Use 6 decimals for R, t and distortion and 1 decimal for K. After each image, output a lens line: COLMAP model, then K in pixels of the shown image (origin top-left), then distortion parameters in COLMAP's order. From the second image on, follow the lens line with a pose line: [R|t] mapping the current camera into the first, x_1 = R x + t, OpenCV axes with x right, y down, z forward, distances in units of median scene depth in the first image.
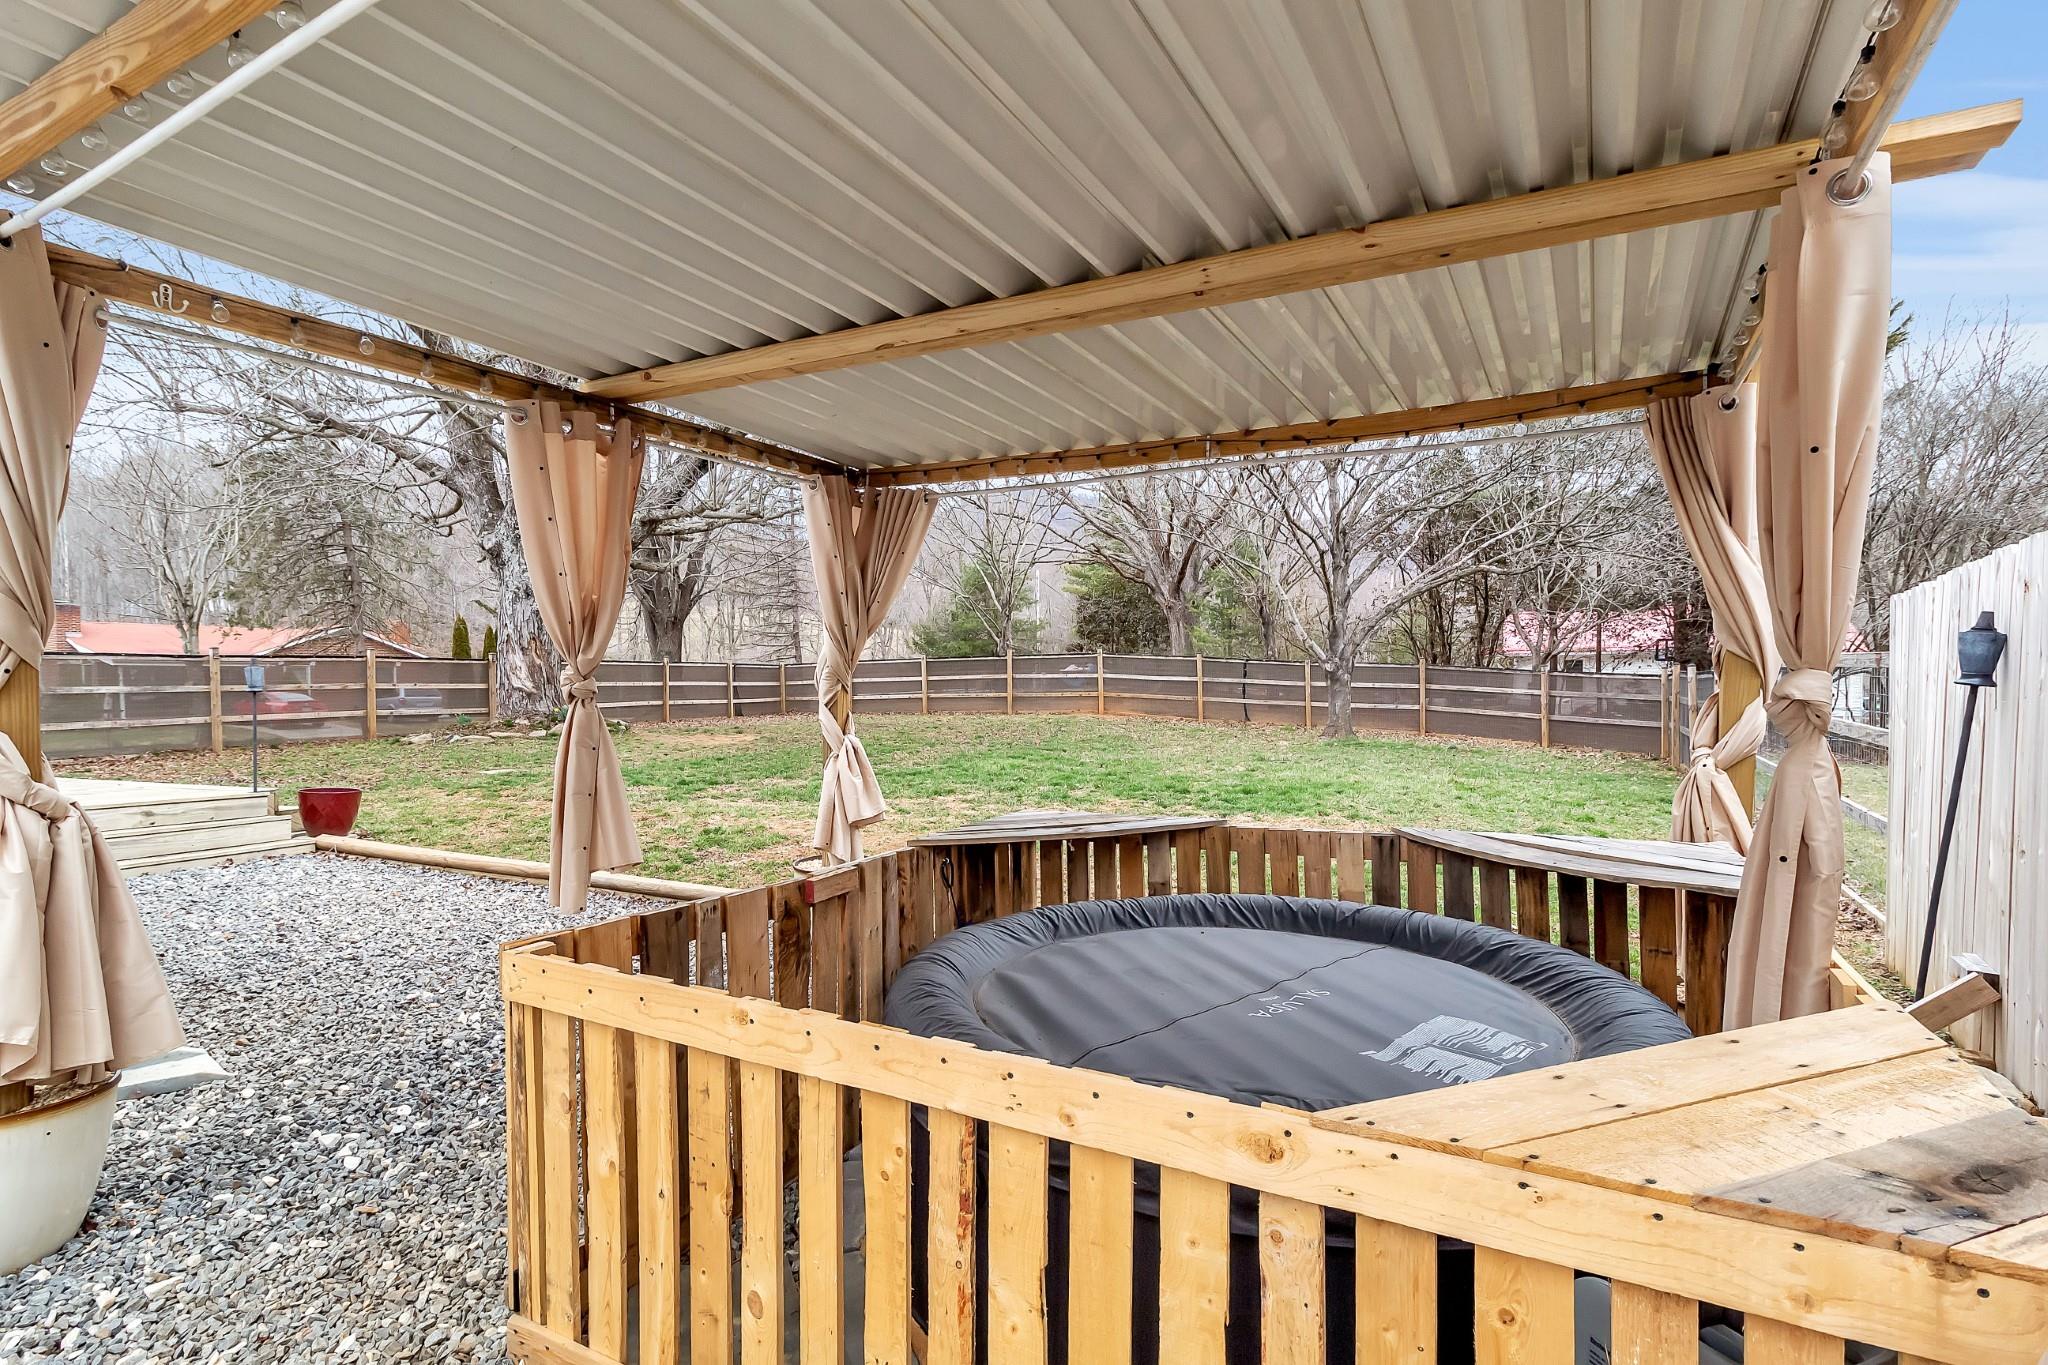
lens RADIAL K [[1021.4, 0, 1029.9], [0, 1021.4, 693.0], [0, 0, 1]] dist [0.005470, -0.000016]
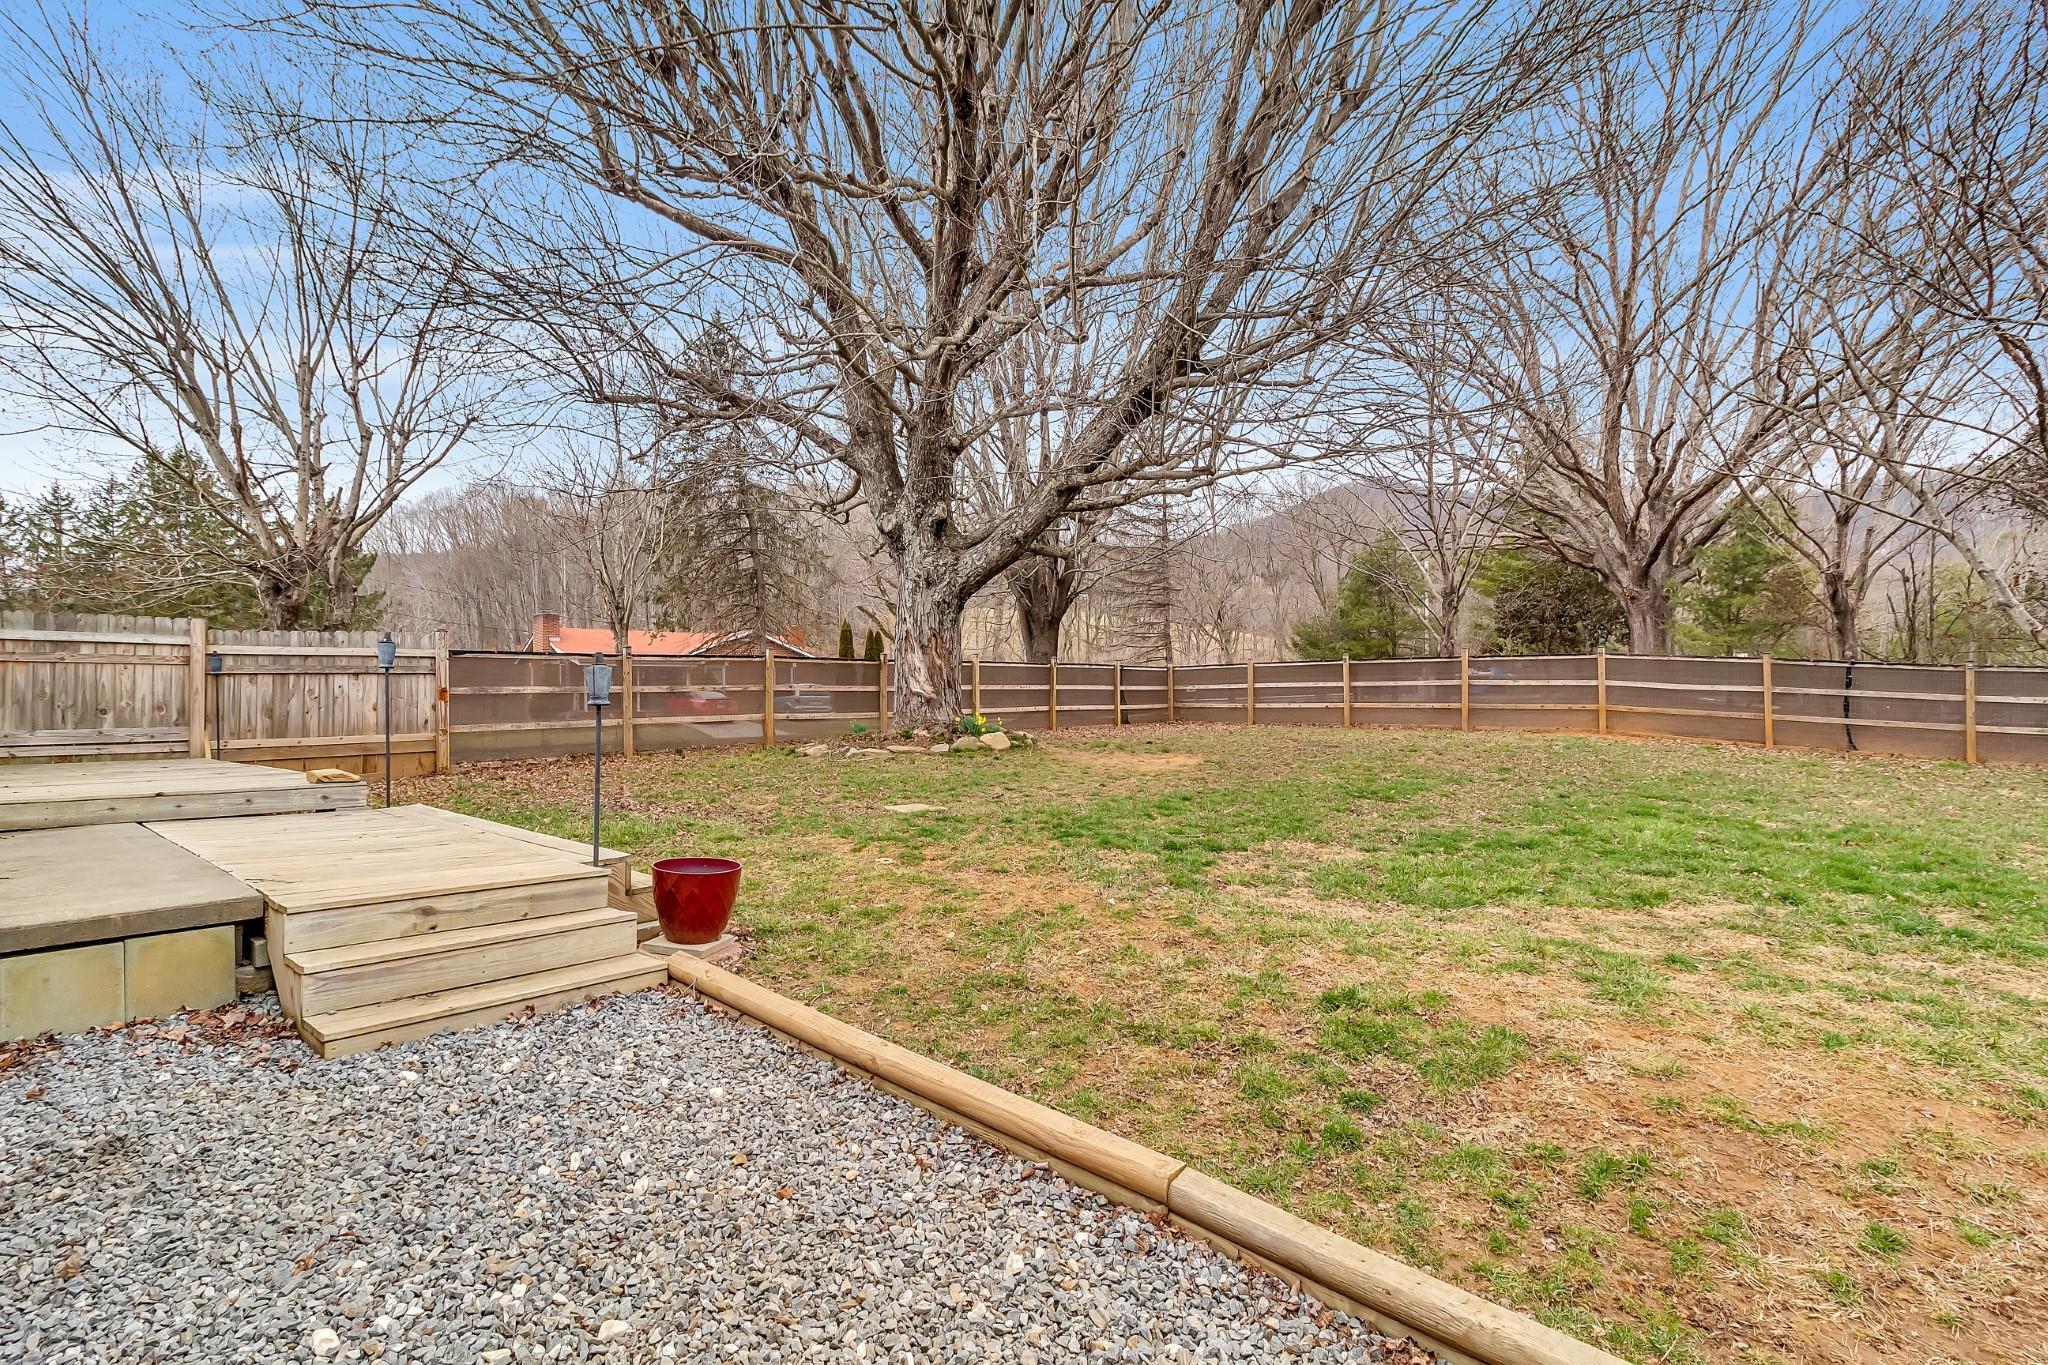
lens RADIAL K [[943.6, 0, 1020.4], [0, 943.6, 683.2], [0, 0, 1]] dist [0.000598, 0.000780]
pose [[0.949931, 0.009569, -0.312313, -0.134112], [-0.013025, 0.999875, -0.008980, -0.005368], [0.312188, 0.012598, 0.949937, 0.216728]]
